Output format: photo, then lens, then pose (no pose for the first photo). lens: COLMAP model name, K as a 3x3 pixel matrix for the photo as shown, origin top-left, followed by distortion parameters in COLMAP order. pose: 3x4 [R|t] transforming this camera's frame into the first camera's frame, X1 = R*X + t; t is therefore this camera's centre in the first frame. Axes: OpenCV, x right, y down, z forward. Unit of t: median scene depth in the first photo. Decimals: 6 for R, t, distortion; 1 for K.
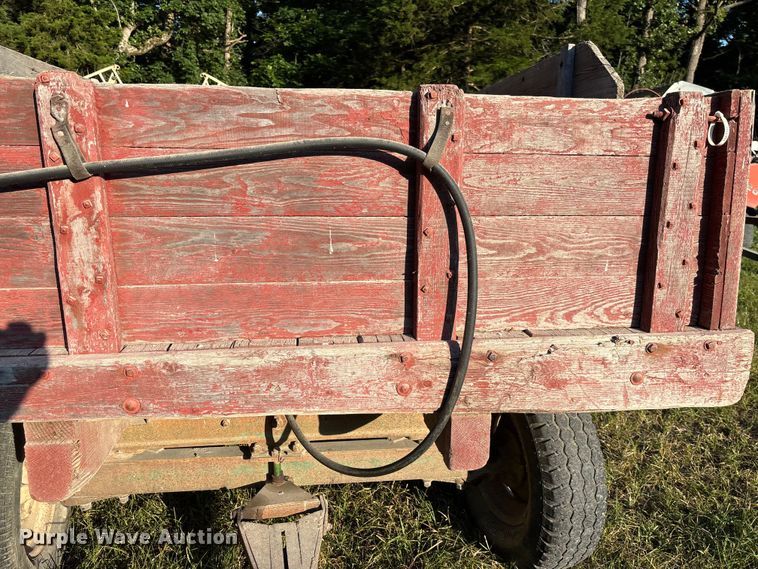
lens RADIAL K [[587.6, 0, 383.0], [0, 587.6, 289.9], [0, 0, 1]] dist [0.034815, -0.042948]
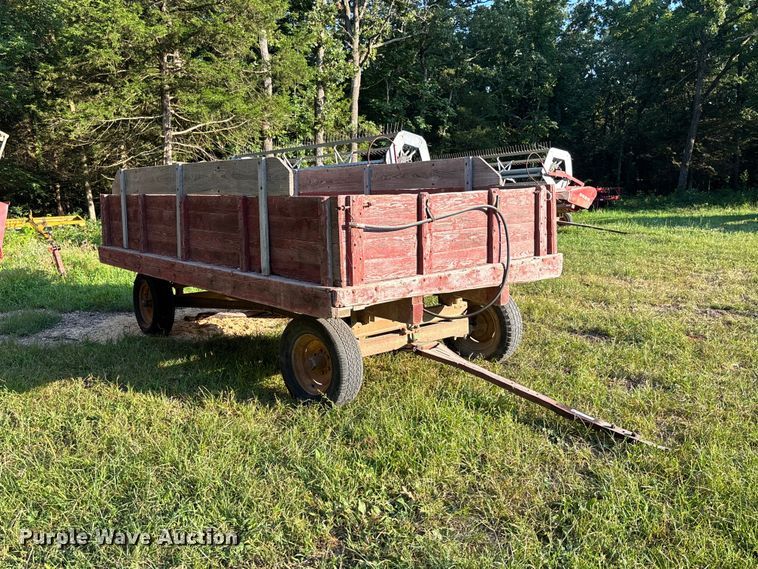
lens RADIAL K [[707.7, 0, 388.4], [0, 707.7, 288.1], [0, 0, 1]] dist [0.070256, -0.008468]
pose [[0.838705, -0.120548, 0.531076, -1.753173], [0.151556, 0.988335, -0.015006, 0.131715], [-0.523071, 0.093074, 0.847192, -1.400067]]
